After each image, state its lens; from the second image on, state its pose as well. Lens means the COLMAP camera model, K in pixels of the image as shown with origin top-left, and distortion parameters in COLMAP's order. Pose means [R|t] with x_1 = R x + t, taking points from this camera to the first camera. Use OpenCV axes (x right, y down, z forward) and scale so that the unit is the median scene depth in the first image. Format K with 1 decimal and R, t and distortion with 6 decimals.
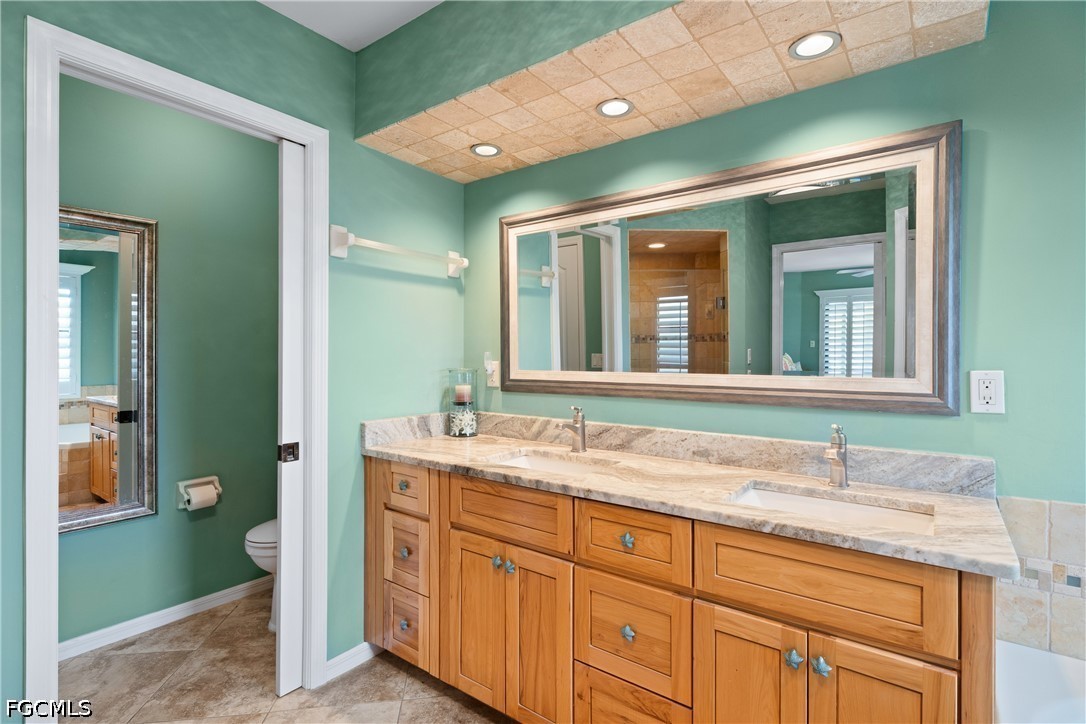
lens RADIAL K [[520.5, 0, 553.4], [0, 520.5, 358.8], [0, 0, 1]] dist [0.008719, -0.002326]
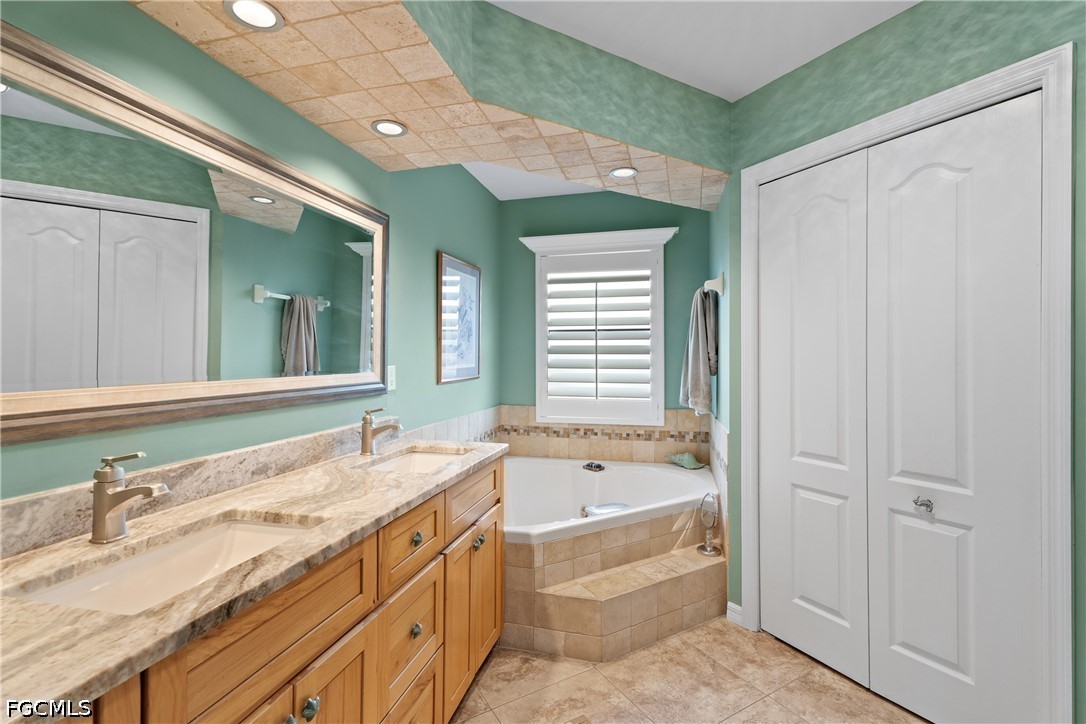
lens RADIAL K [[489.5, 0, 536.8], [0, 489.5, 354.3], [0, 0, 1]] dist [-0.002305, 0.001014]
pose [[-0.369466, 0.006626, 0.929221, -0.728279], [0.009417, 0.999950, -0.003386, -0.004333], [-0.929196, 0.007499, -0.369510, 0.995329]]
